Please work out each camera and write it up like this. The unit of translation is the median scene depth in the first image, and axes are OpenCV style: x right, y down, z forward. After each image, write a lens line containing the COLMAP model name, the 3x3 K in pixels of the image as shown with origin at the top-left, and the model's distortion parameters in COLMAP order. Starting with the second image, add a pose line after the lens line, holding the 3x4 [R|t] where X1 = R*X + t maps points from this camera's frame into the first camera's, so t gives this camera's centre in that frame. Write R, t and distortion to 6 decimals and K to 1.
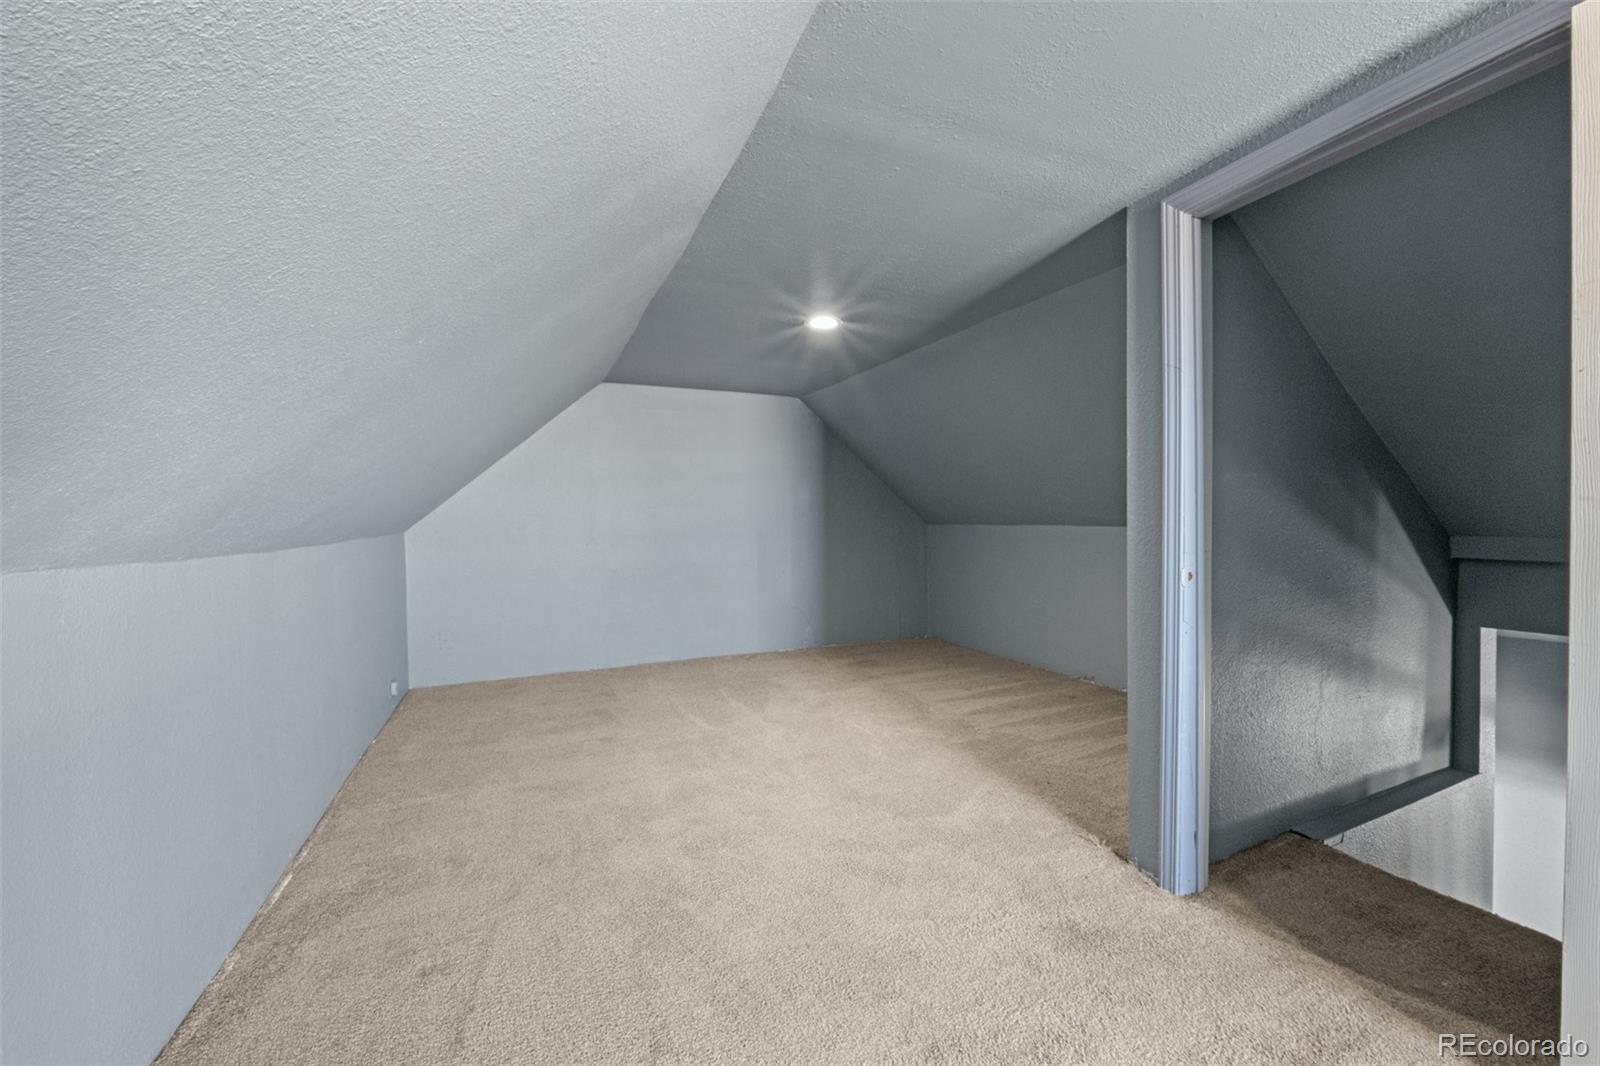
lens RADIAL K [[651.5, 0, 801.3], [0, 651.5, 541.0], [0, 0, 1]] dist [-0.012110, 0.000684]
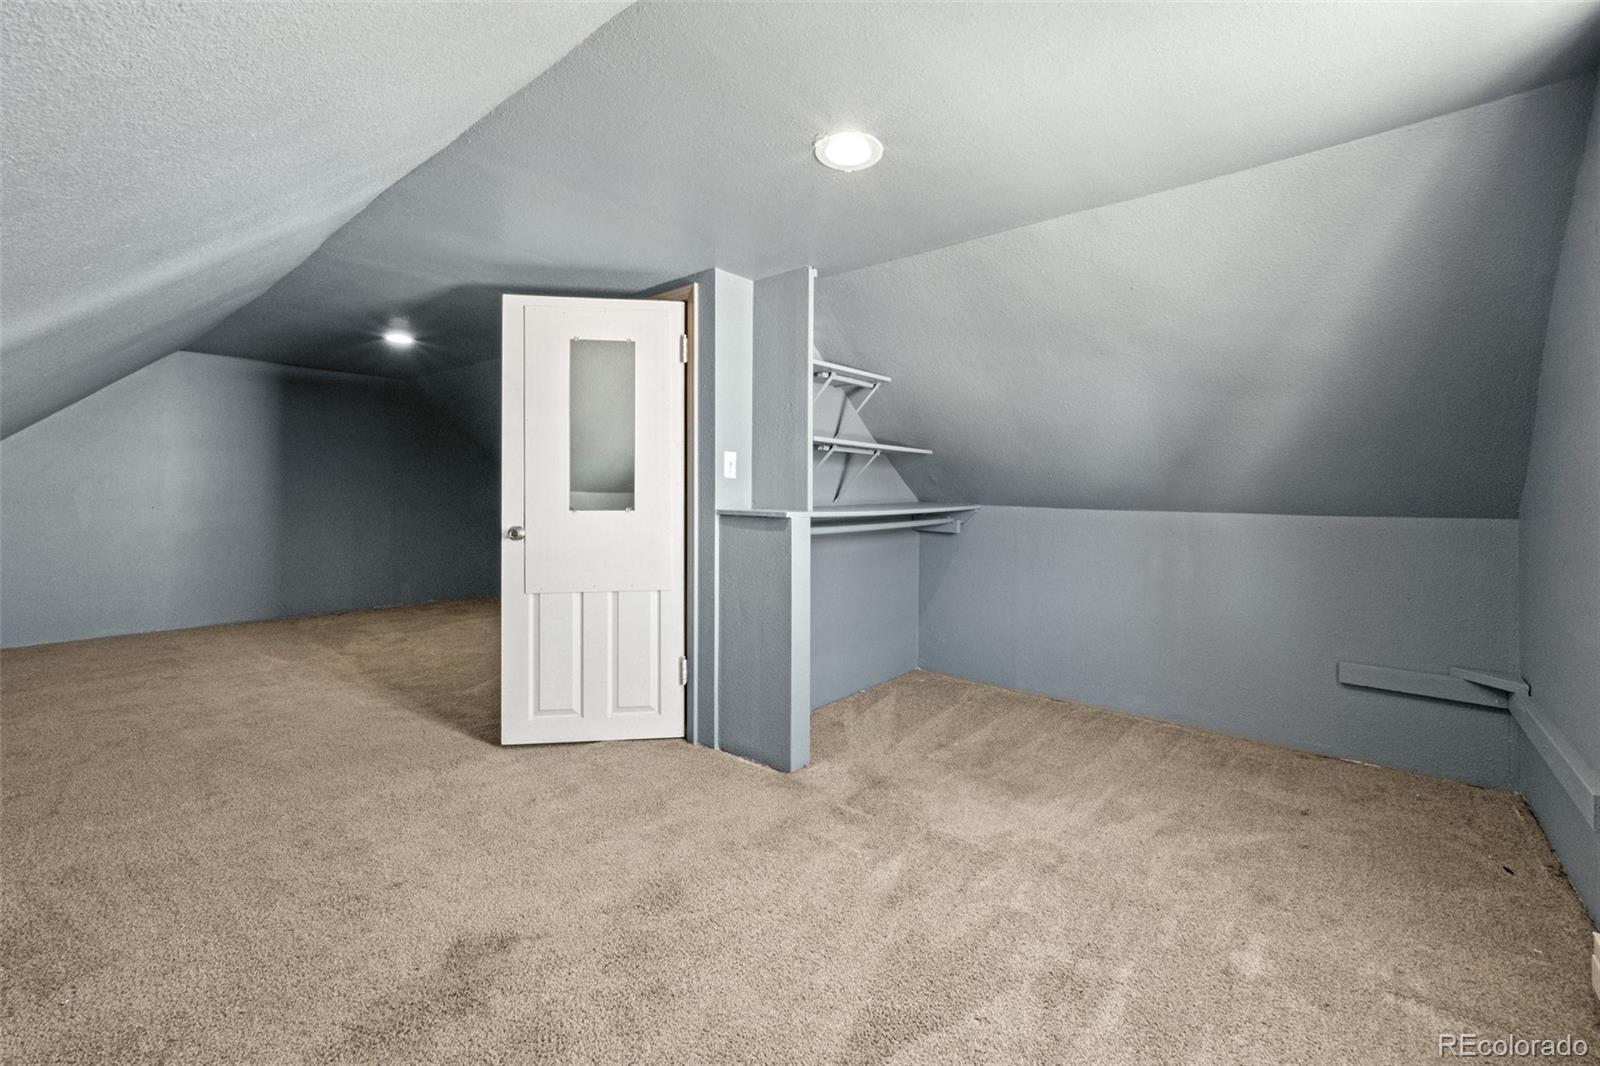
lens RADIAL K [[663.5, 0, 798.0], [0, 663.5, 509.8], [0, 0, 1]] dist [-0.009861, 0.000431]
pose [[0.890747, 0.012621, 0.454324, 0.153552], [-0.010684, 0.999920, -0.006830, 0.002767], [-0.454374, 0.001230, 0.890810, -0.535524]]
